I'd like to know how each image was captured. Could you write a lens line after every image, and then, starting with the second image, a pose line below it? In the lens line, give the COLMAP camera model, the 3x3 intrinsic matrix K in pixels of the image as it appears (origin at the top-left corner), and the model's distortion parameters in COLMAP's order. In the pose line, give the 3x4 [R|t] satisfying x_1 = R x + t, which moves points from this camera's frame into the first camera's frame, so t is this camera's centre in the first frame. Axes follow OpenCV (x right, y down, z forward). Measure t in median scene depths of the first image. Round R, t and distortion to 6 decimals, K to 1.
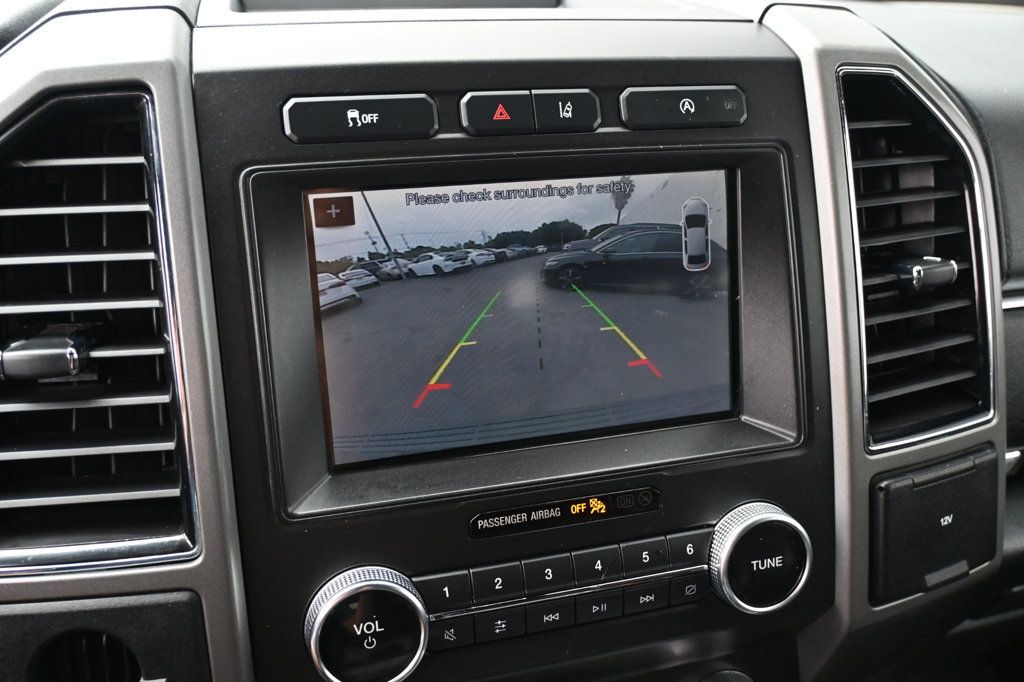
lens RADIAL K [[876.2, 0, 508.7], [0, 876.2, 348.6], [0, 0, 1]] dist [0.014438, 0.001872]
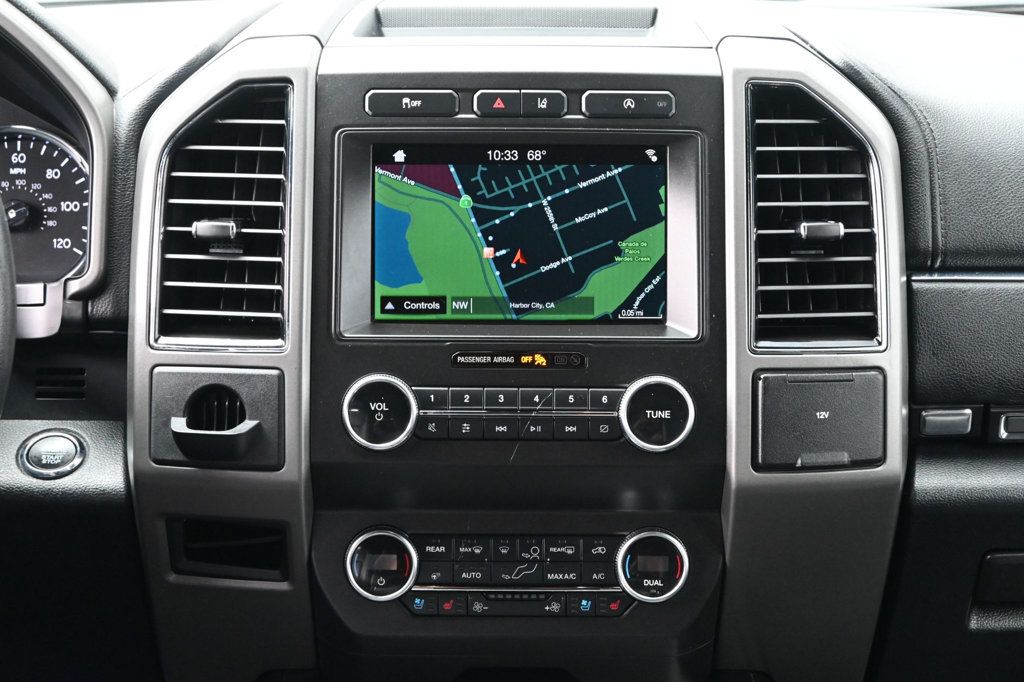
lens RADIAL K [[1994.4, 0, 510.7], [0, 1994.4, 341.3], [0, 0, 1]] dist [0.255303, 0.000000]
pose [[0.961993, 0.054657, -0.267549, 0.988775], [-0.104526, 0.978849, -0.175867, 0.774209], [0.252278, 0.197148, 0.947359, -2.300972]]
